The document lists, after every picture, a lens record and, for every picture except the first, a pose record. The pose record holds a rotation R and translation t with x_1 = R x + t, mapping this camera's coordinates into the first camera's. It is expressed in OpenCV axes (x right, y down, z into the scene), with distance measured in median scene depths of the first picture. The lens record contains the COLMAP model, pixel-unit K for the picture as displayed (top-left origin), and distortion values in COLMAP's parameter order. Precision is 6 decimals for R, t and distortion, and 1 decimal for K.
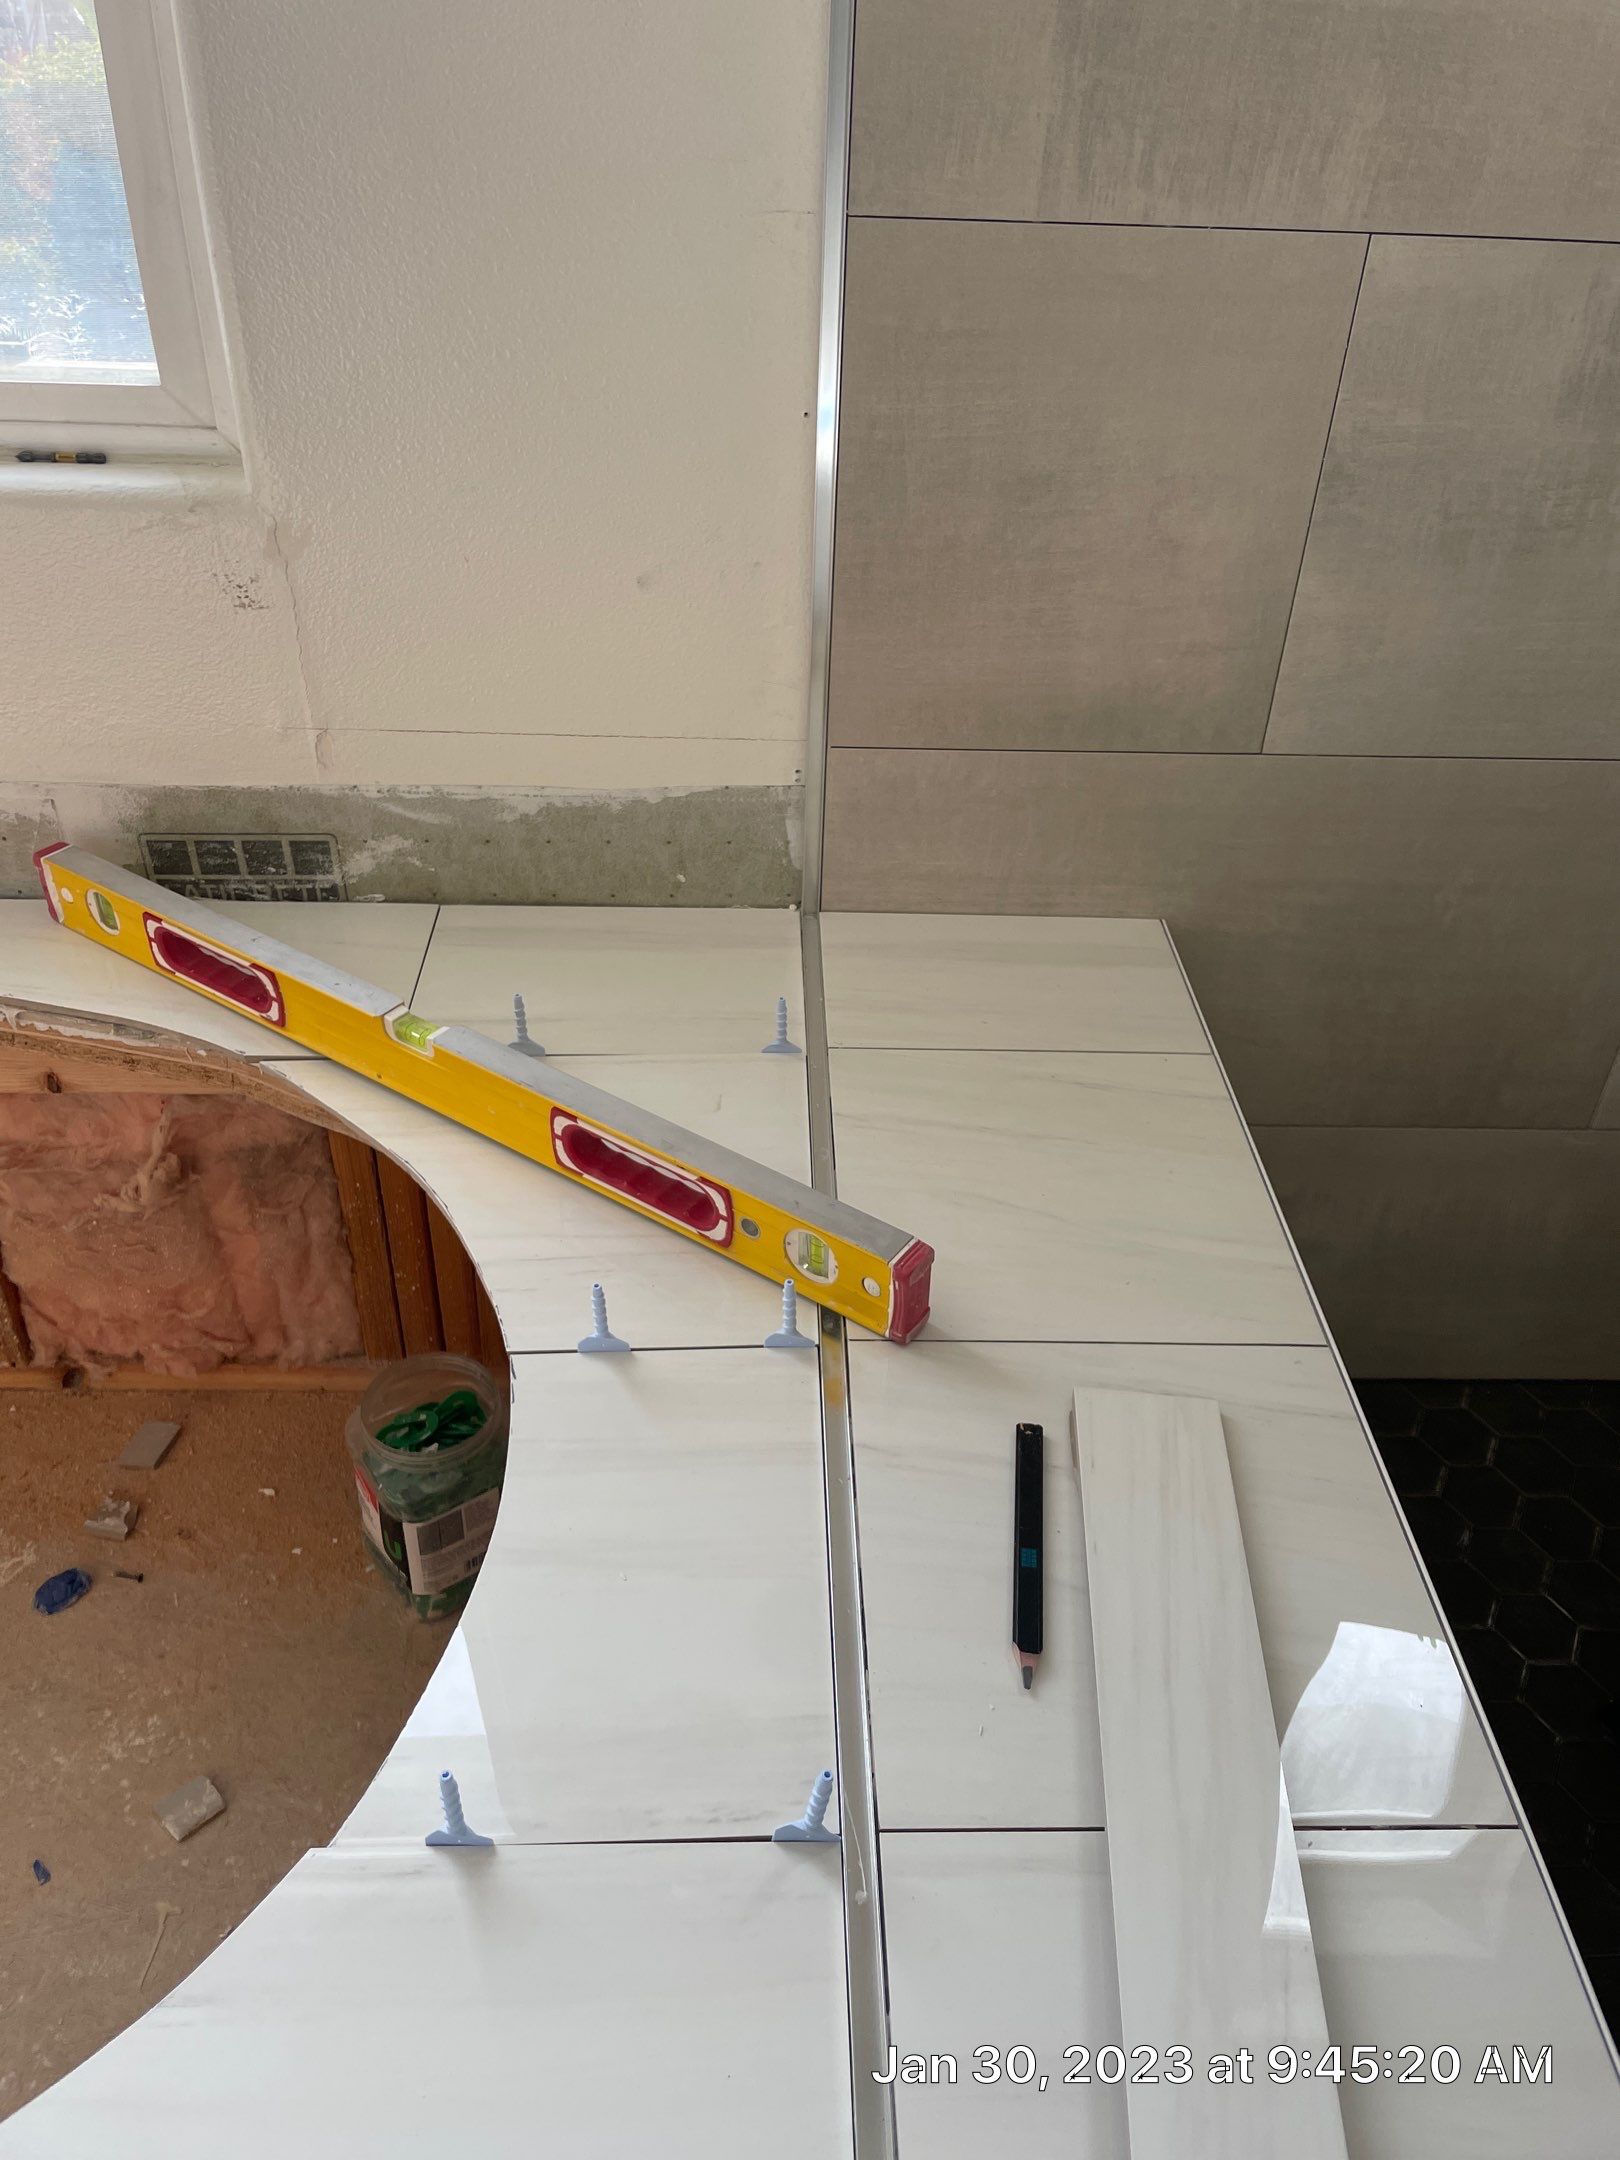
lens RADIAL K [[1636.4, 0, 820.0], [0, 1636.4, 1073.9], [0, 0, 1]] dist [0.083411, -0.120808]
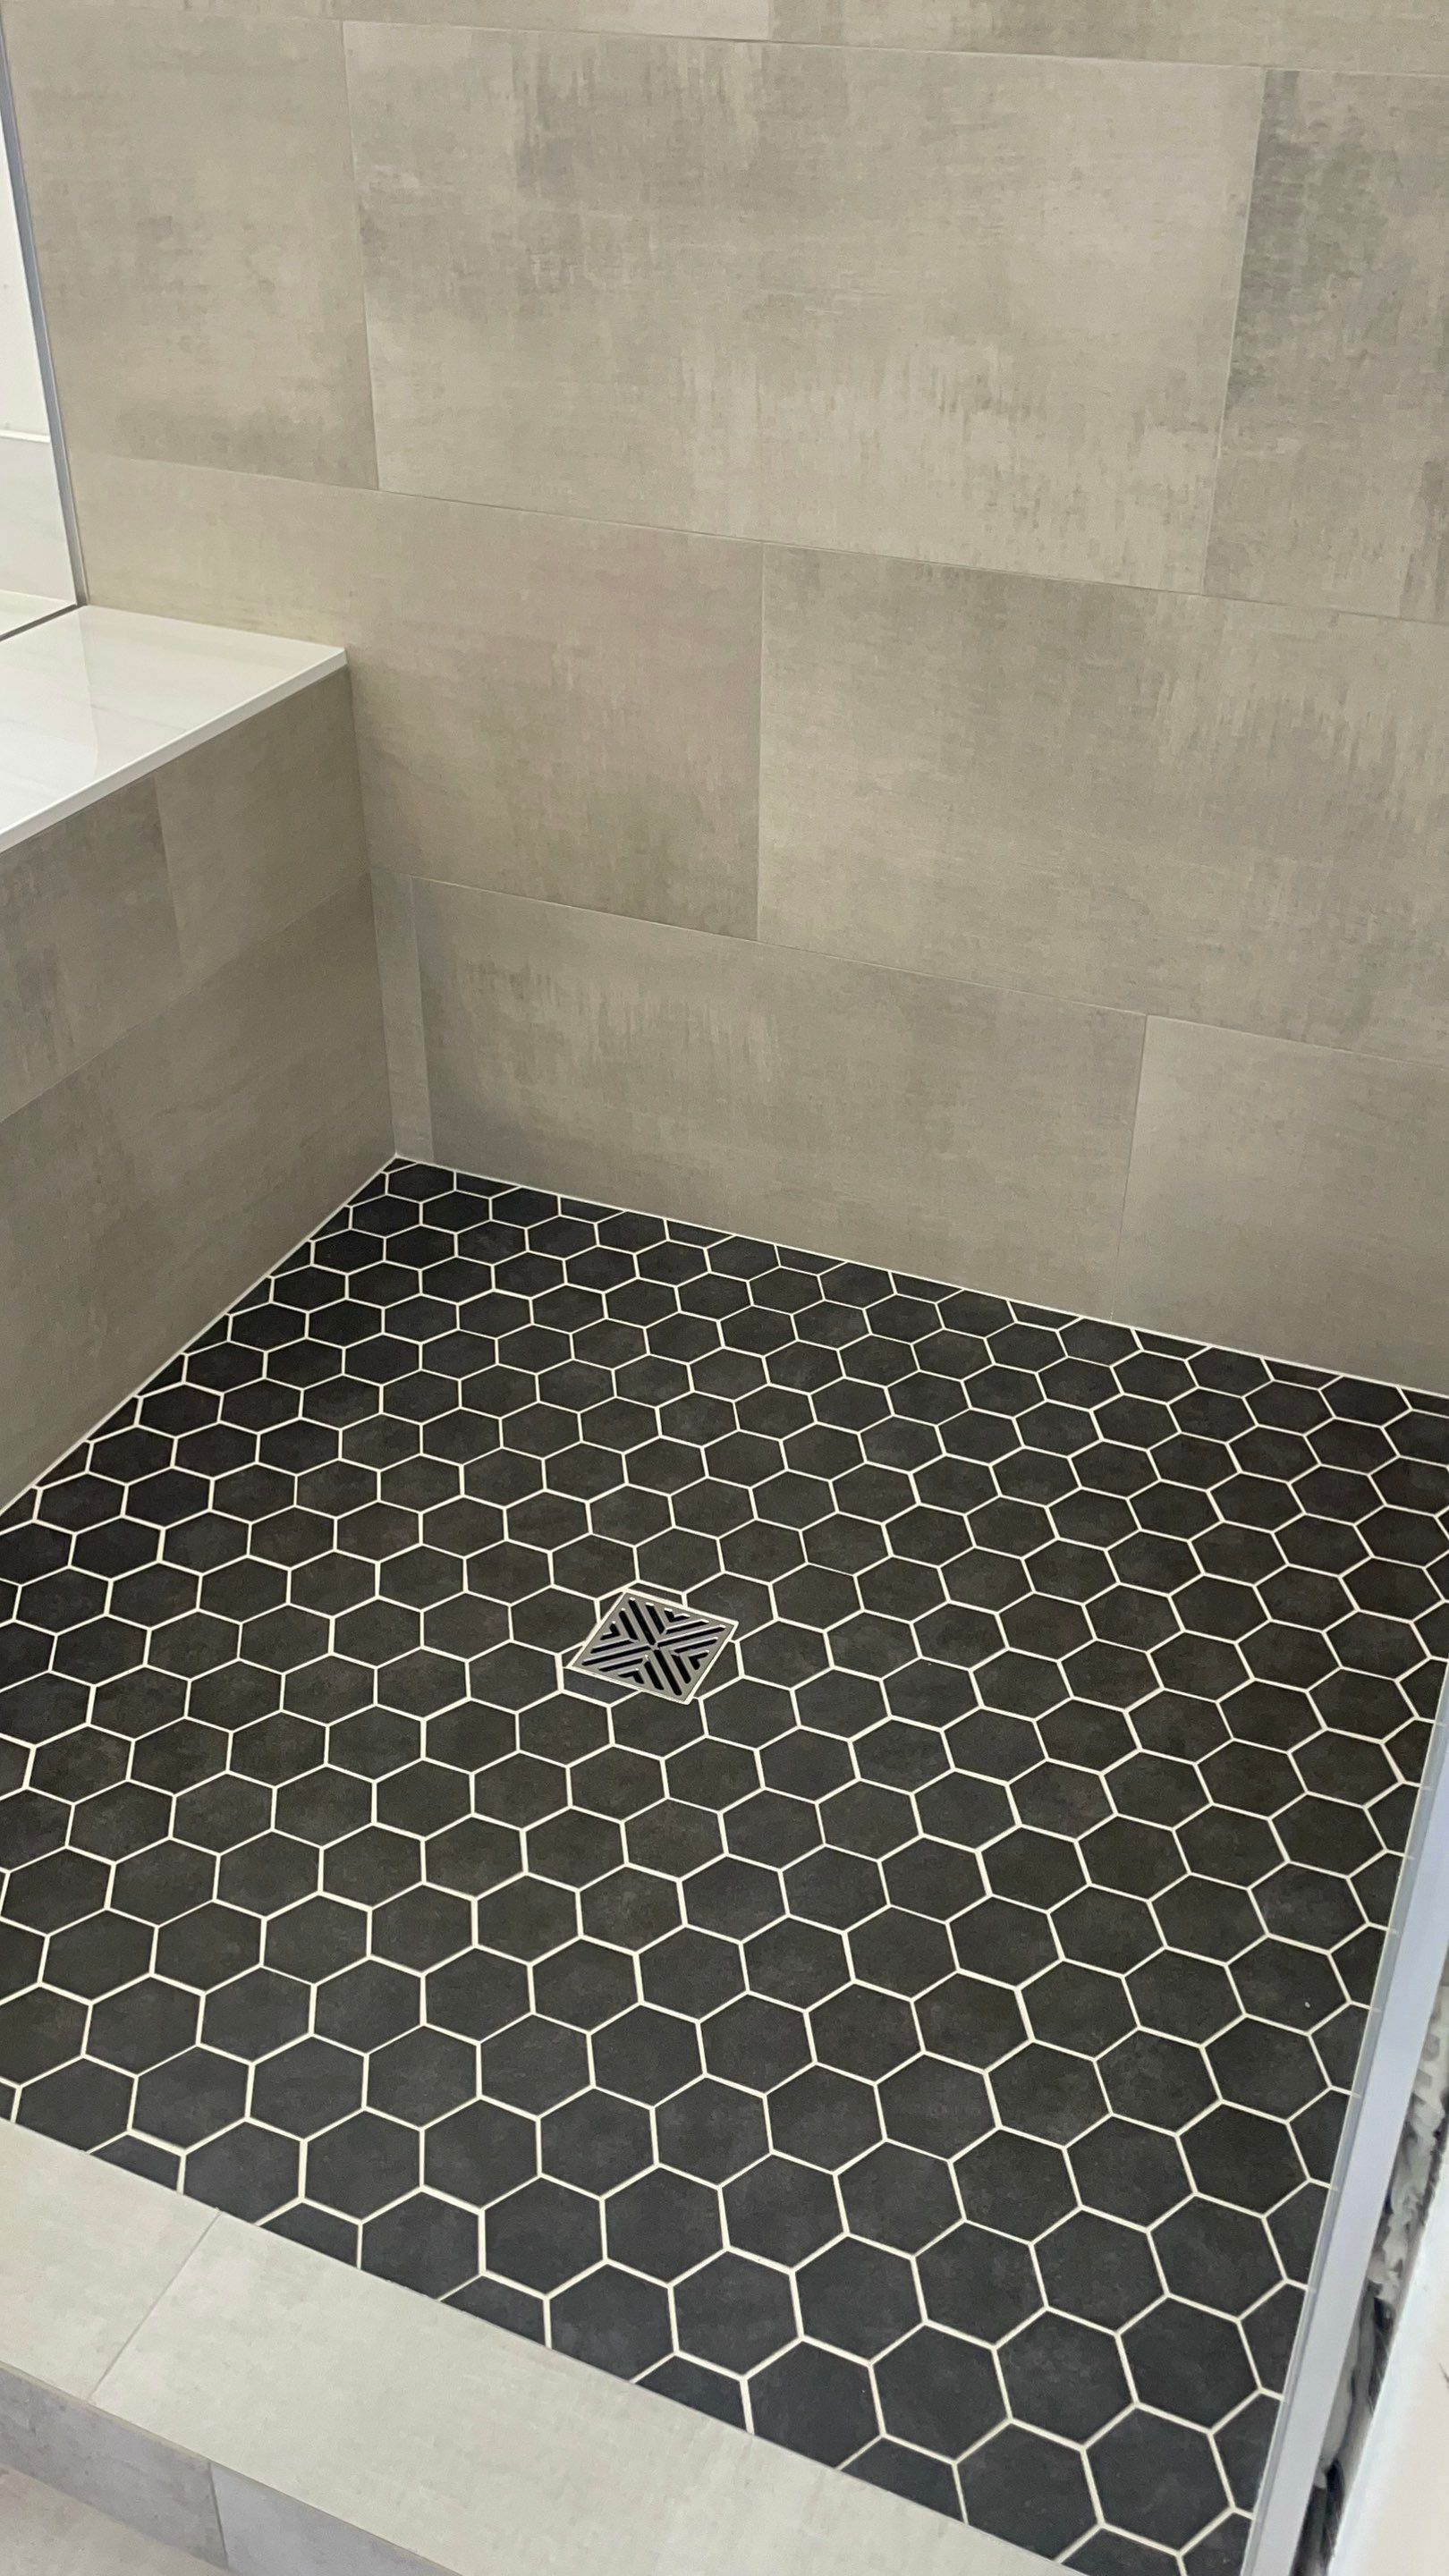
lens RADIAL K [[2229.5, 0, 771.4], [0, 2229.5, 1254.9], [0, 0, 1]] dist [0.095730, -0.137397]
pose [[0.908441, 0.203661, -0.365044, 1.149425], [-0.228275, 0.973274, -0.025083, 0.287509], [0.350180, 0.106117, 0.930652, -0.289923]]
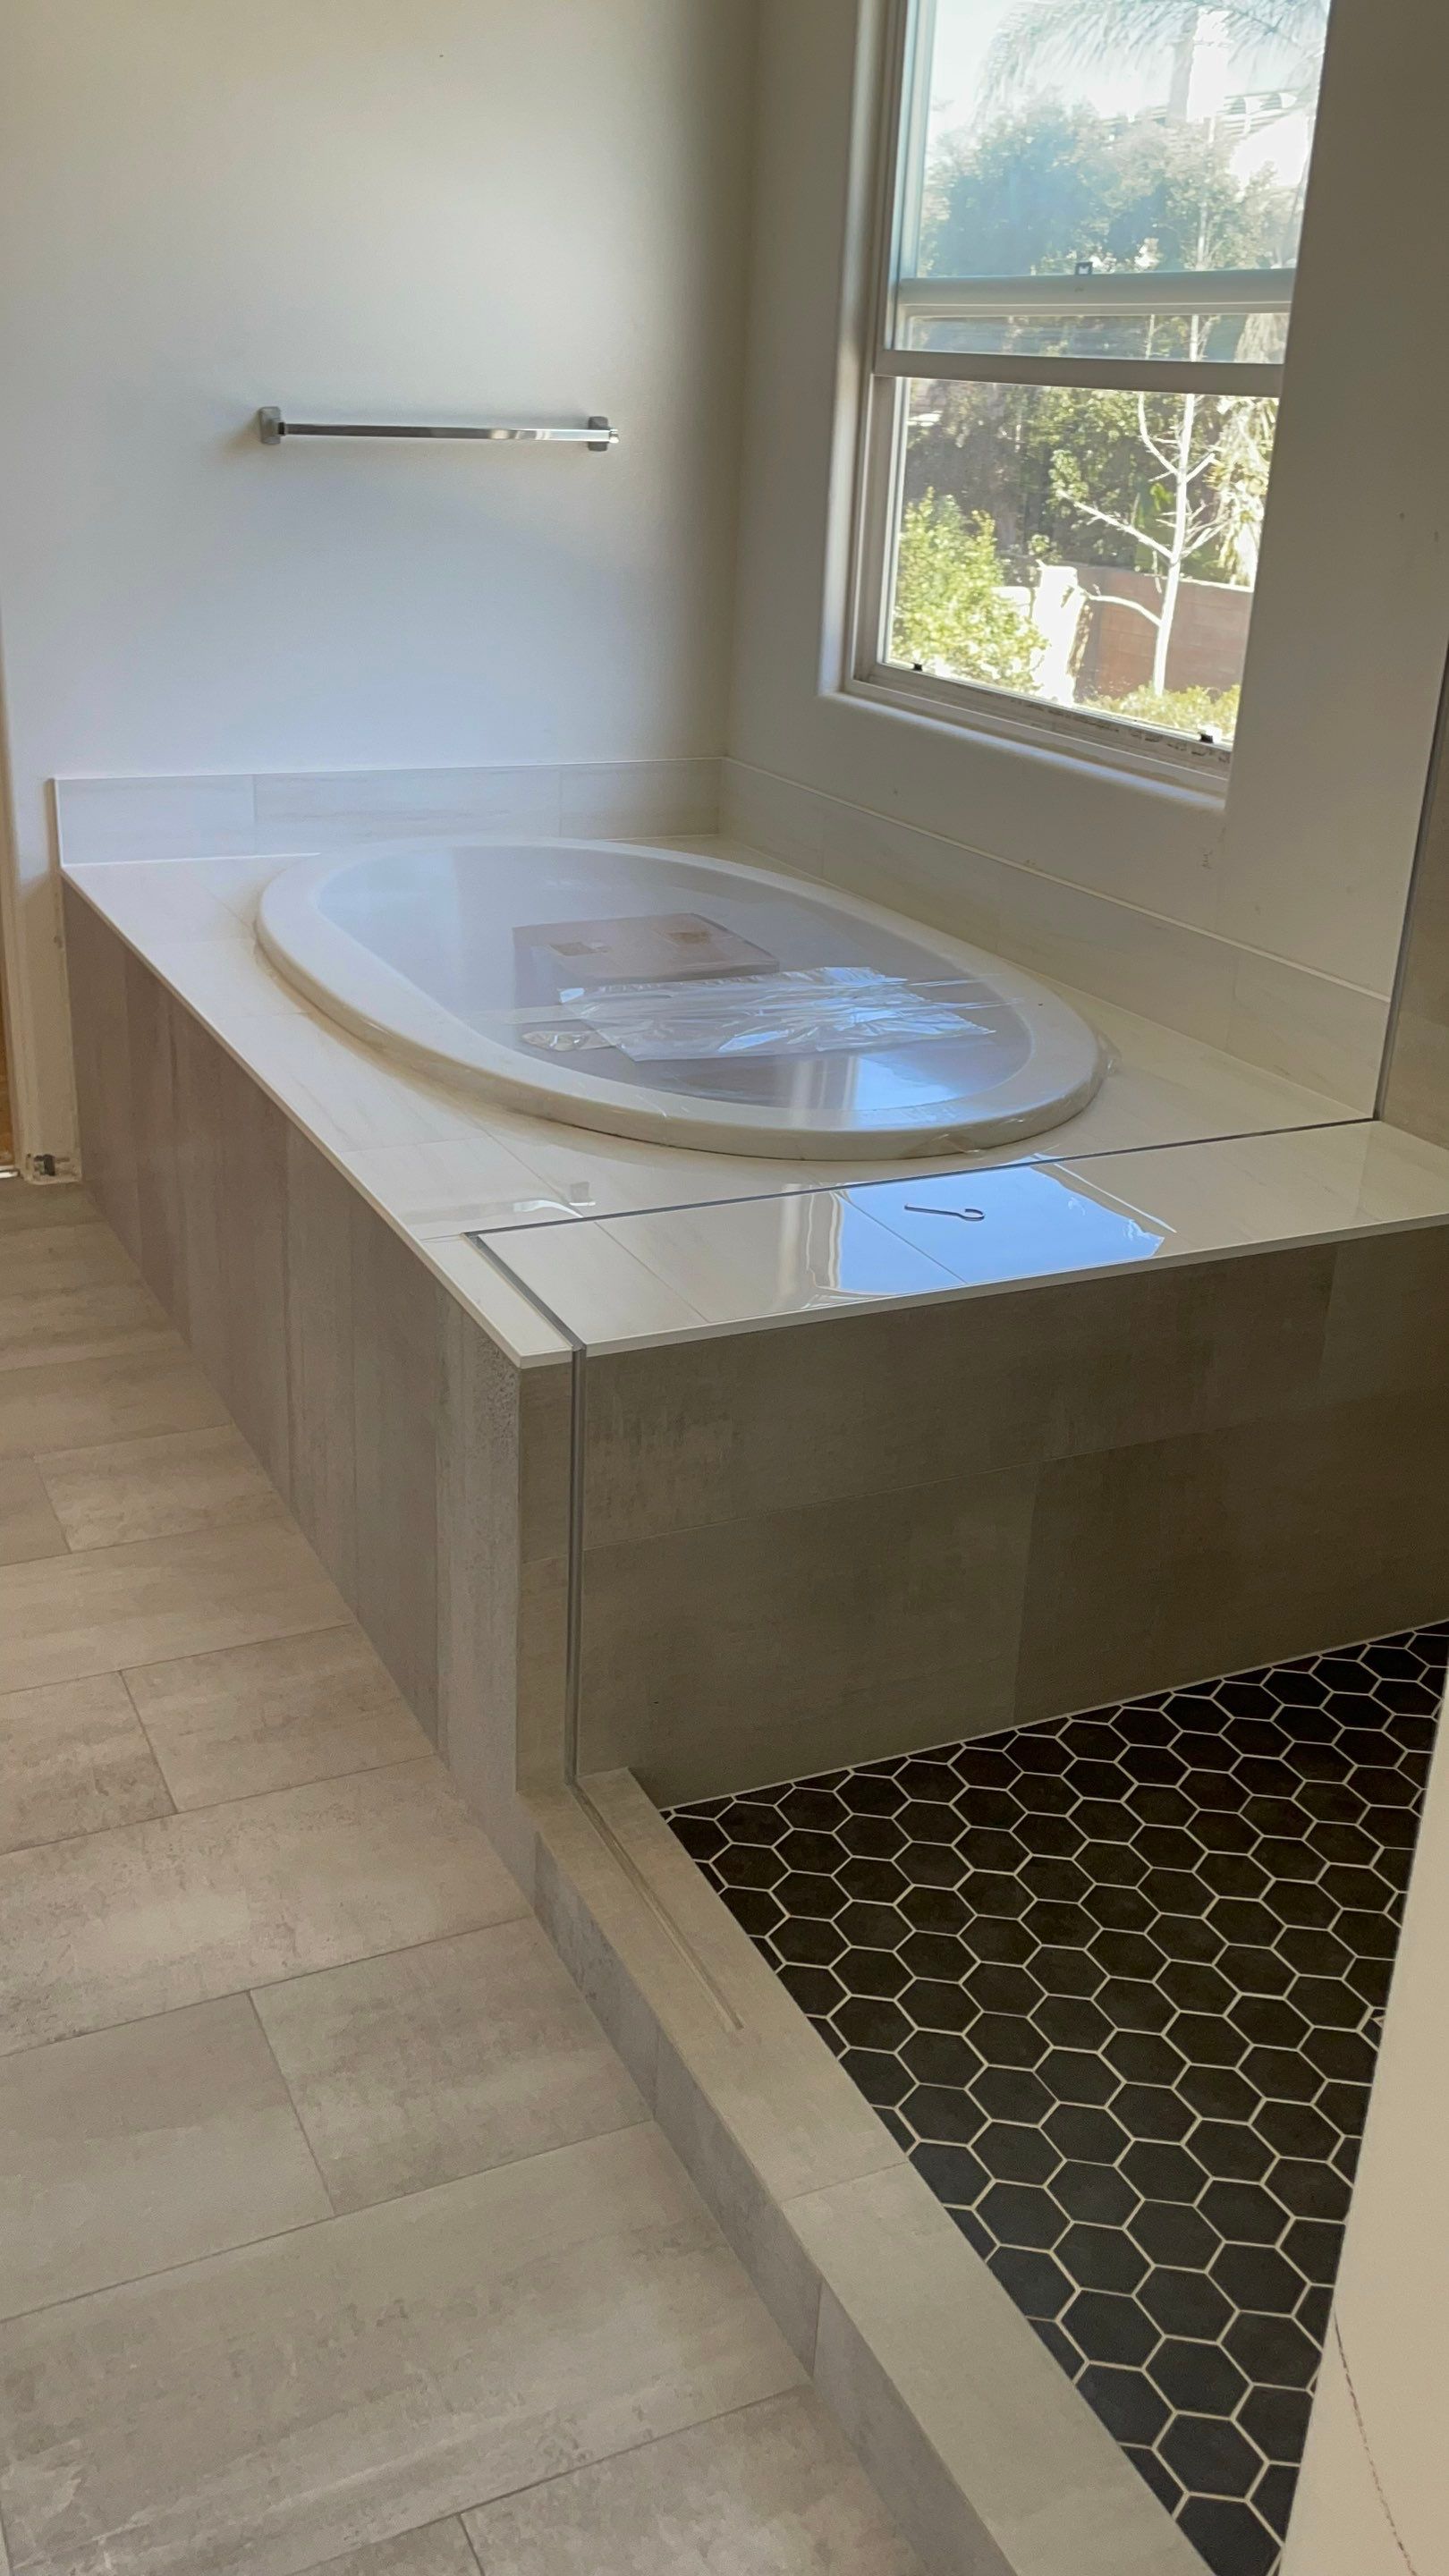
lens RADIAL K [[2243.3, 0, 676.4], [0, 2243.3, 1236.6], [0, 0, 1]] dist [0.108607, -0.147317]
pose [[0.388621, 0.309086, -0.868009, 1.639797], [-0.557611, 0.828855, 0.045493, 0.263786], [0.733515, 0.466332, 0.494460, -0.483275]]
